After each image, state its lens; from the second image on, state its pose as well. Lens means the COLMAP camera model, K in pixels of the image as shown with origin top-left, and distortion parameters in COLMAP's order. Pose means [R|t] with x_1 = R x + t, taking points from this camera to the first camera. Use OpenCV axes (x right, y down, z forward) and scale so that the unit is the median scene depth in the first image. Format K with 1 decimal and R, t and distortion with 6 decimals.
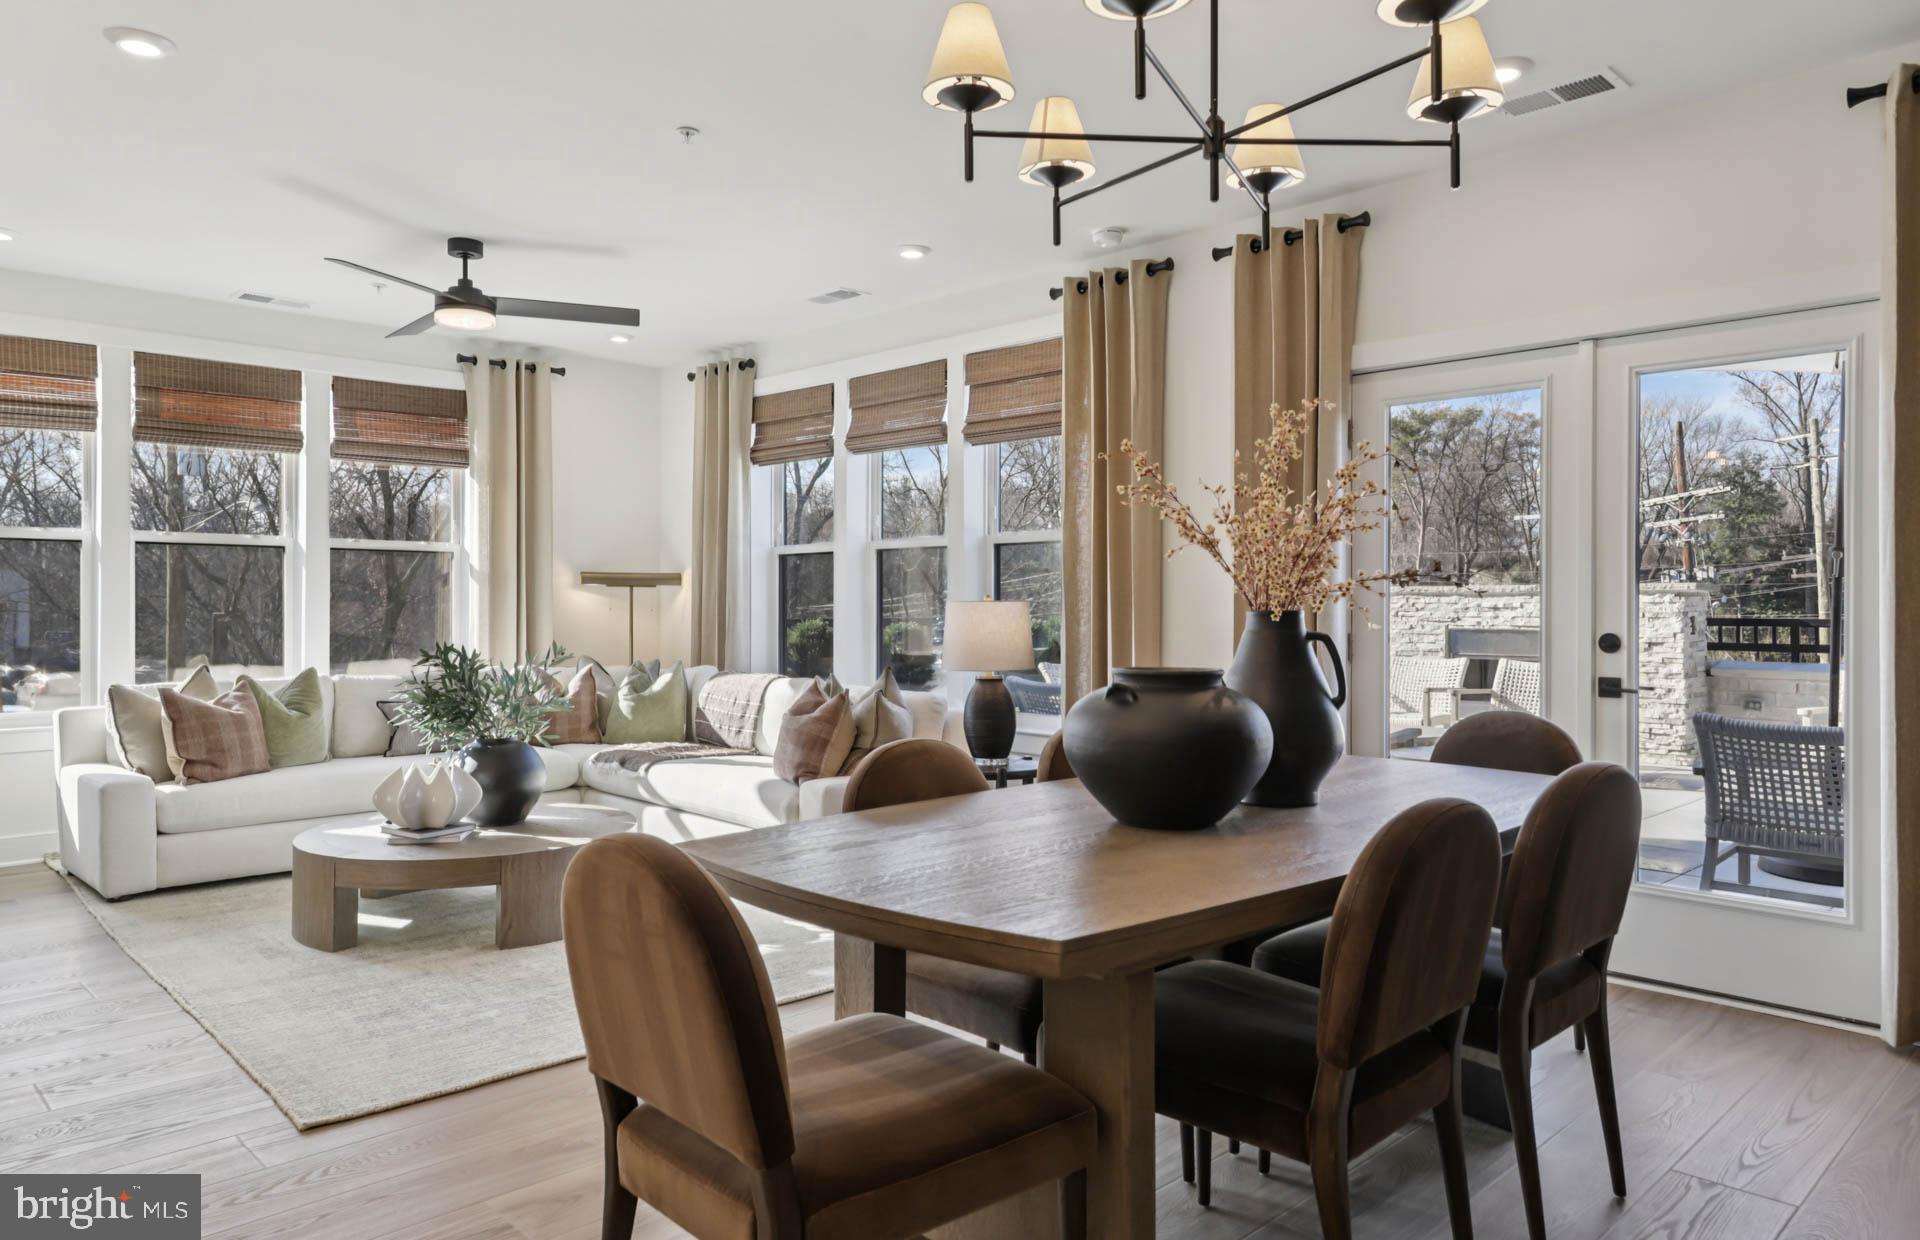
lens RADIAL K [[1244.1, 0, 957.0], [0, 1244.1, 605.8], [0, 0, 1]] dist [0.013380, 0.004624]
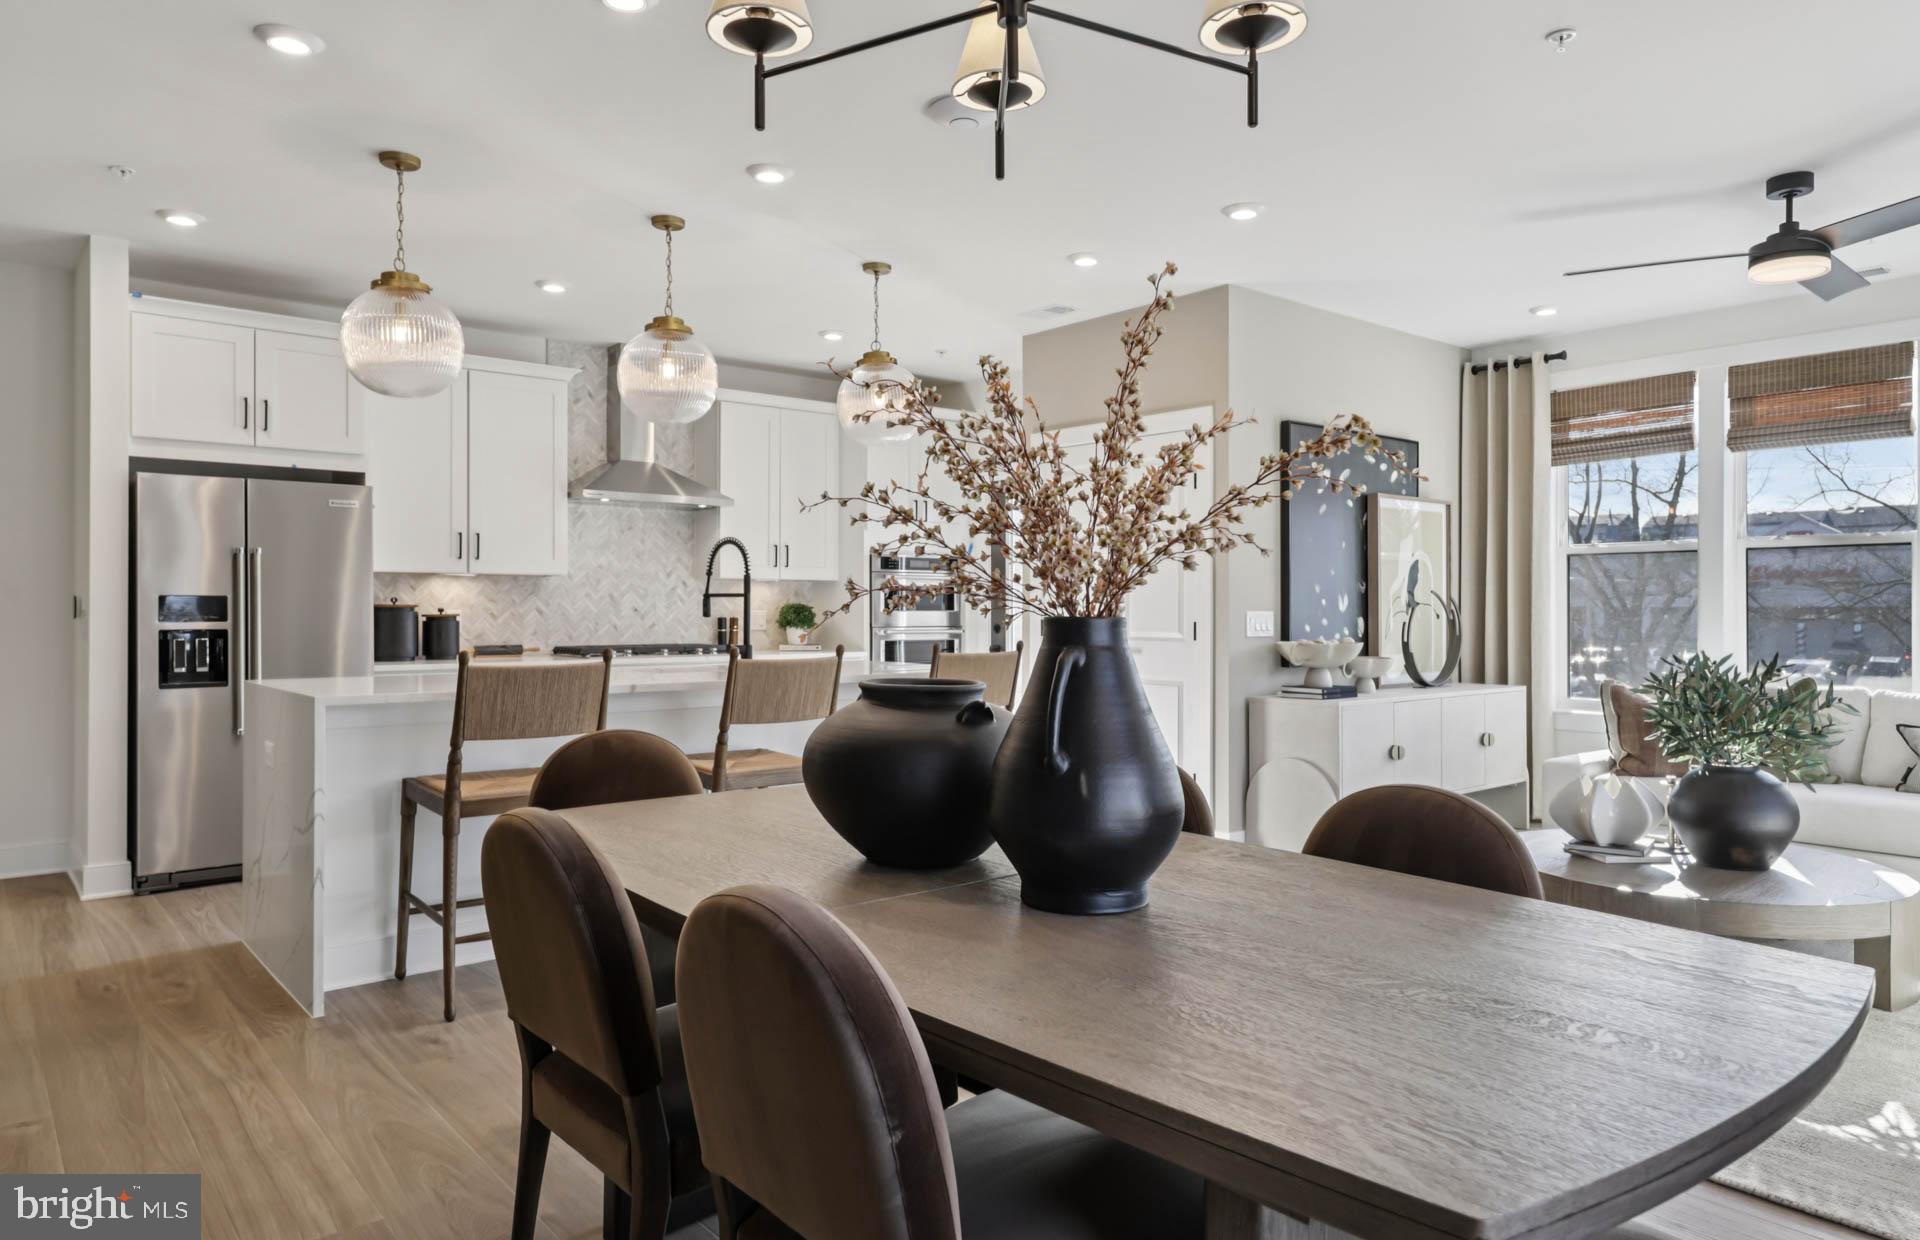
lens RADIAL K [[1207.7, 0, 952.9], [0, 1207.7, 604.3], [0, 0, 1]] dist [0.009118, 0.000209]
pose [[-0.079051, -0.003945, -0.996863, 0.388743], [-0.001136, 0.999992, -0.003867, -0.000366], [0.996870, 0.000827, -0.079055, 0.418711]]
